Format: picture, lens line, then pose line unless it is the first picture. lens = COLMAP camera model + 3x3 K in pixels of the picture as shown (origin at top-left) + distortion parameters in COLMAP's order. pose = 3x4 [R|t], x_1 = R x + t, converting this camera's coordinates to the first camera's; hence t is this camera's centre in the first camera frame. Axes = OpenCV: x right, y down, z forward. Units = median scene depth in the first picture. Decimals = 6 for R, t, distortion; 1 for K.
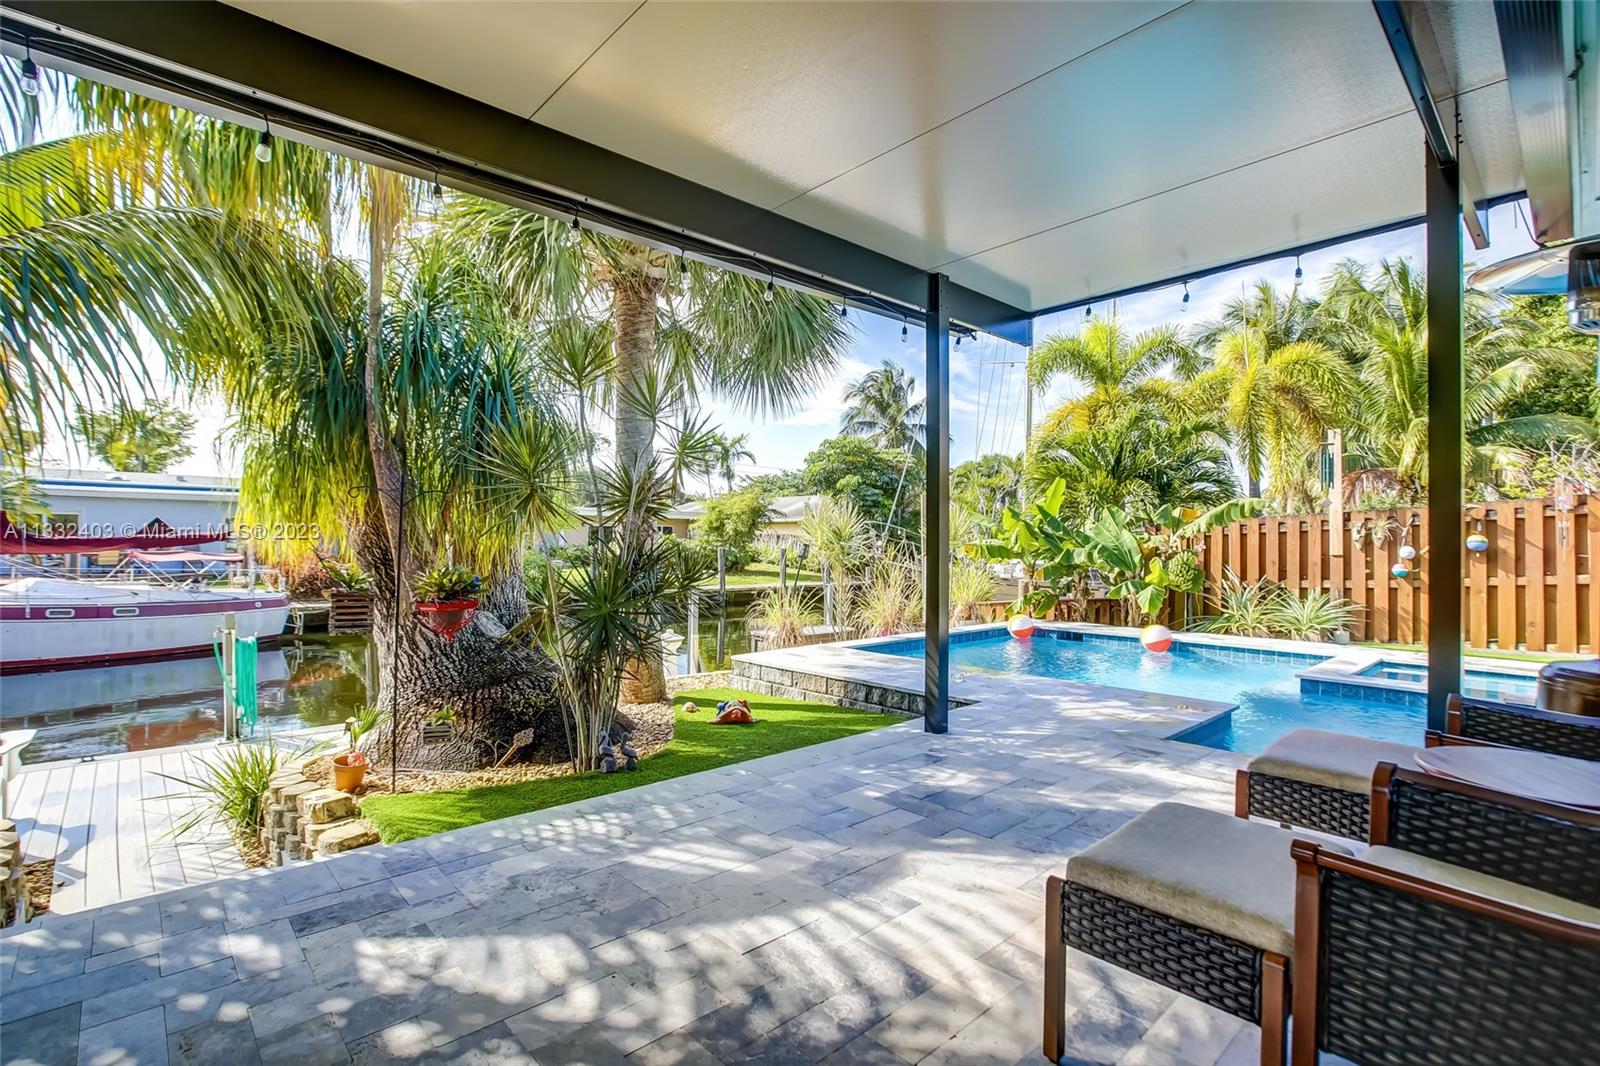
lens RADIAL K [[752.2, 0, 789.0], [0, 752.2, 542.2], [0, 0, 1]] dist [-0.026916, 0.002218]
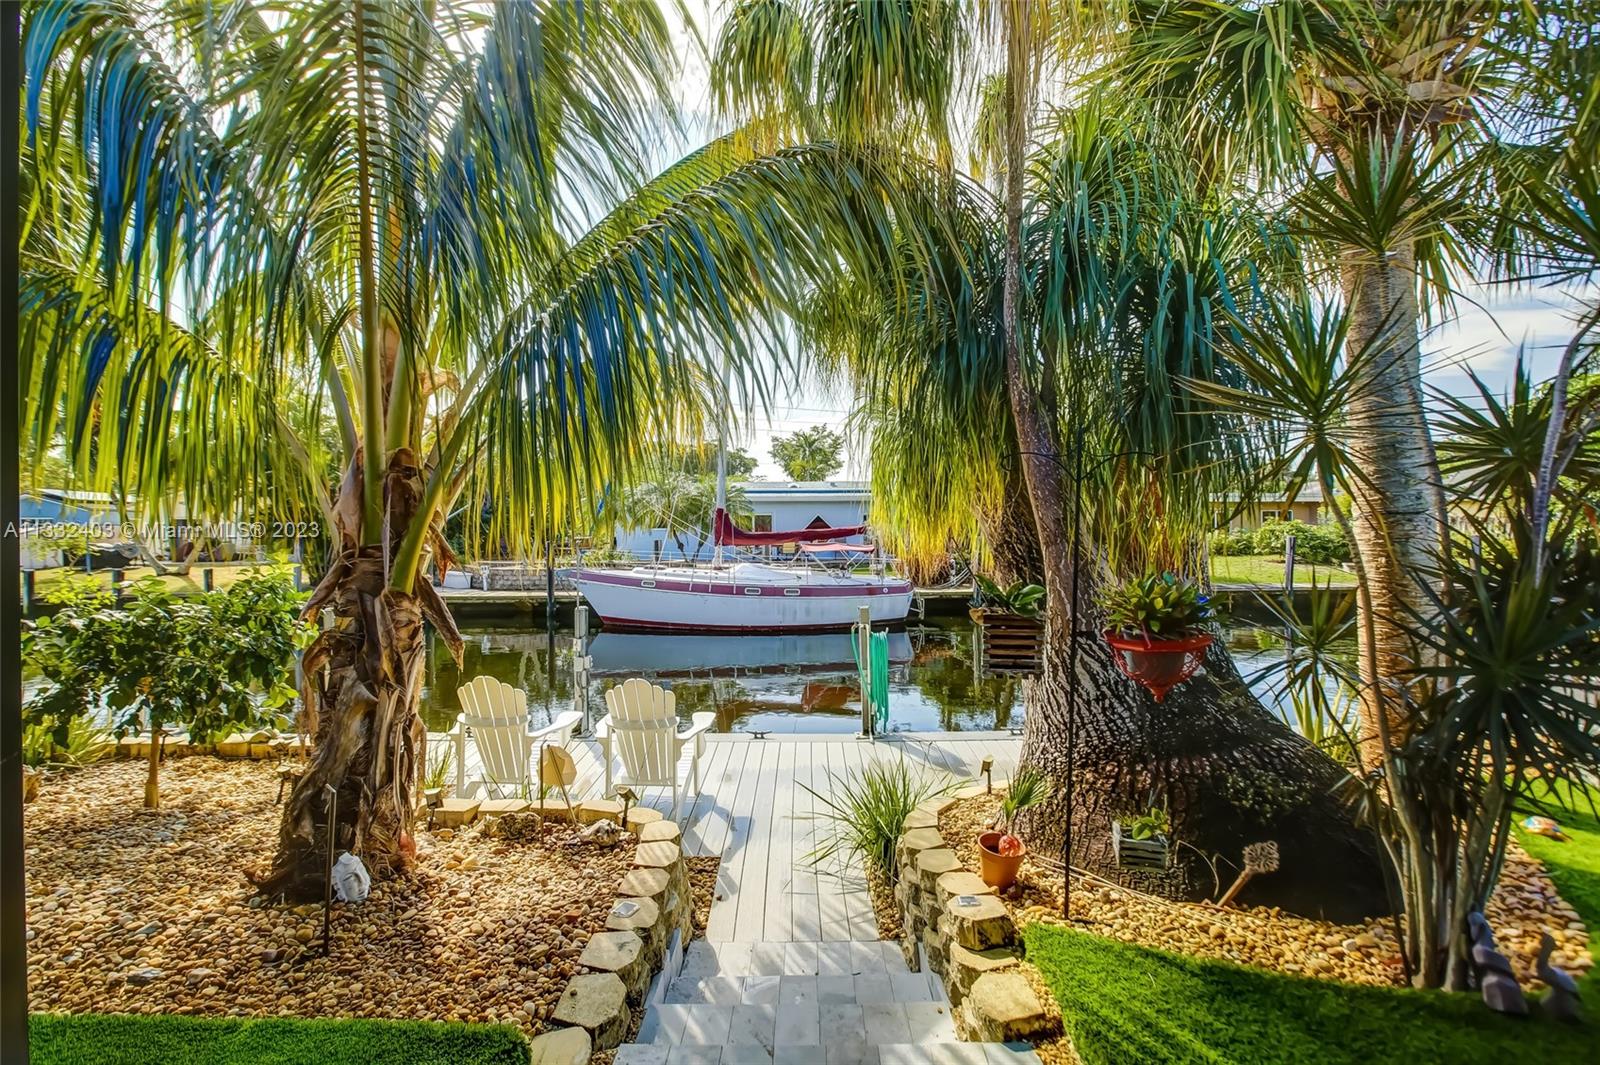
lens RADIAL K [[752.2, 0, 788.6], [0, 752.2, 529.4], [0, 0, 1]] dist [-0.026916, 0.002218]
pose [[0.731221, -0.020157, -0.681843, -0.113083], [0.020106, 0.999766, -0.007993, -0.002591], [0.681844, -0.007865, 0.731455, 0.157092]]
